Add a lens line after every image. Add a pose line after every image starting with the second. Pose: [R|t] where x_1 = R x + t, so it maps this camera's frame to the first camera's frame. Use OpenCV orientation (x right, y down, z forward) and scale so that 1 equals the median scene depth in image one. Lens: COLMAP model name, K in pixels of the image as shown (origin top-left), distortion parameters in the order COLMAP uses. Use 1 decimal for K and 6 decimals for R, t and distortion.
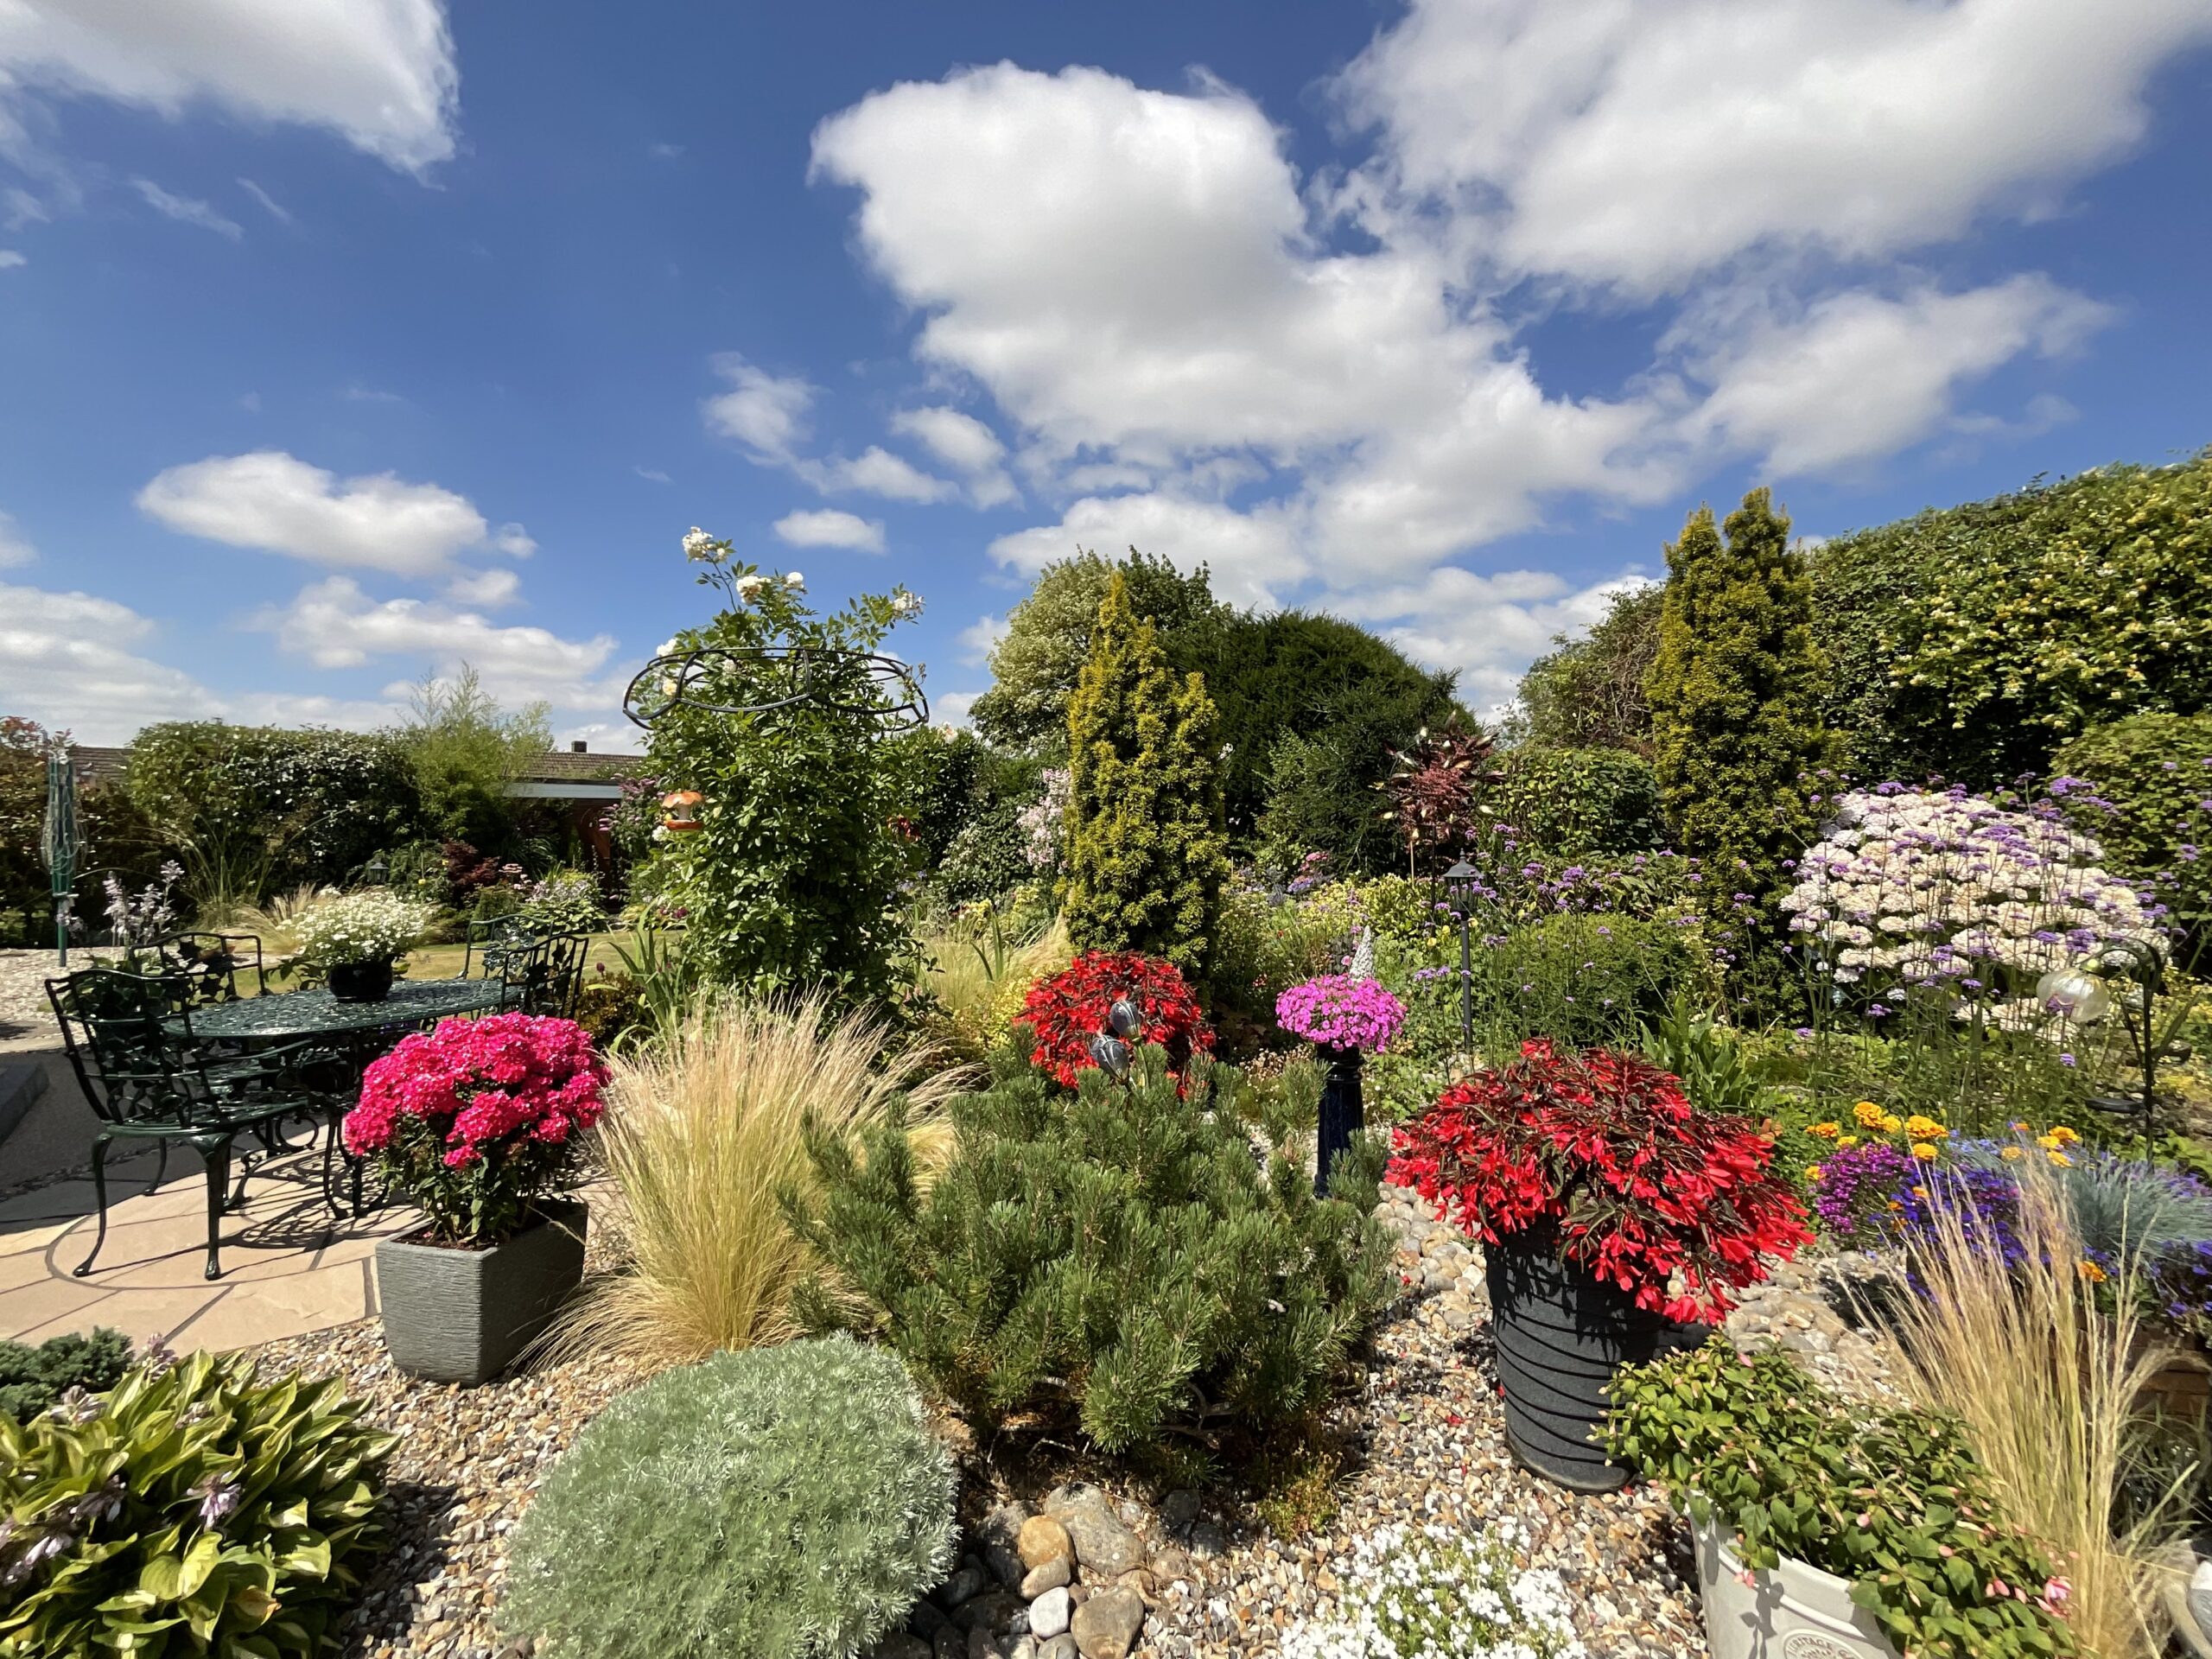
lens RADIAL K [[905.5, 0, 1084.8], [0, 905.5, 824.7], [0, 0, 1]] dist [0.008839, -0.002047]
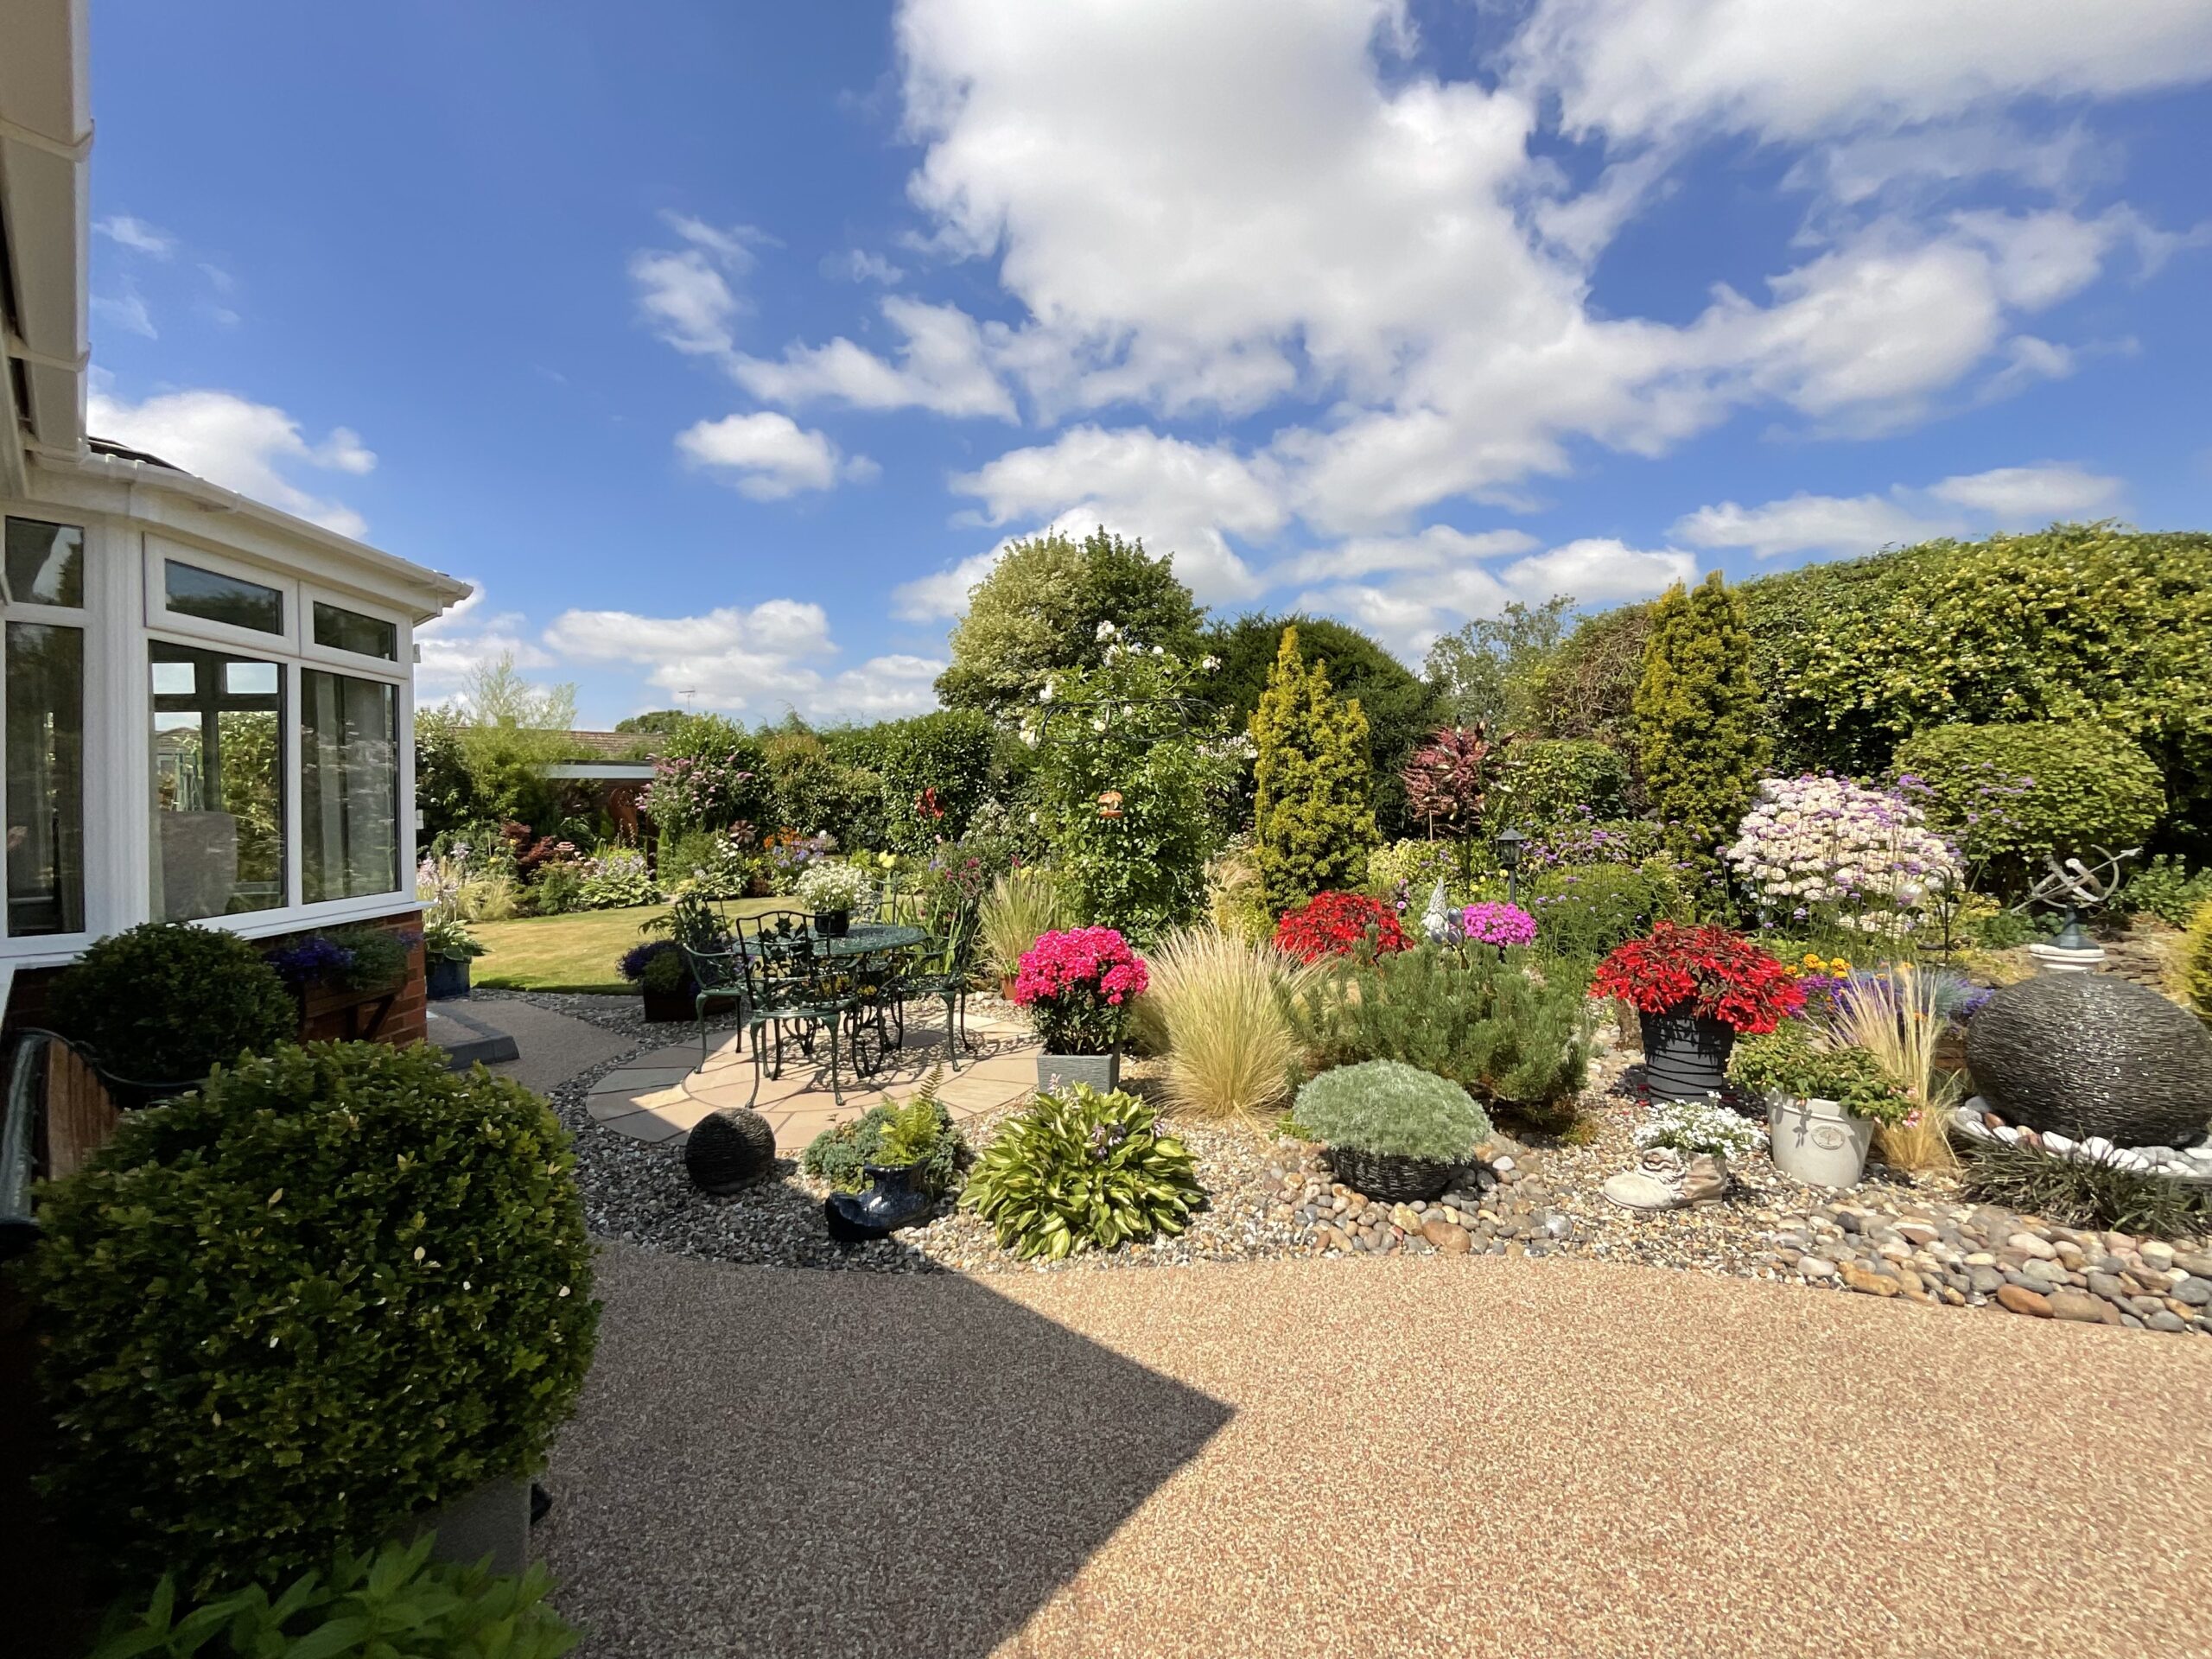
lens RADIAL K [[905.5, 0, 1086.7], [0, 905.5, 822.5], [0, 0, 1]] dist [0.008839, -0.002047]
pose [[0.994986, -0.013190, 0.099136, -0.421008], [0.010100, 0.999449, 0.031611, -0.022314], [-0.099499, -0.030451, 0.994572, -0.368966]]
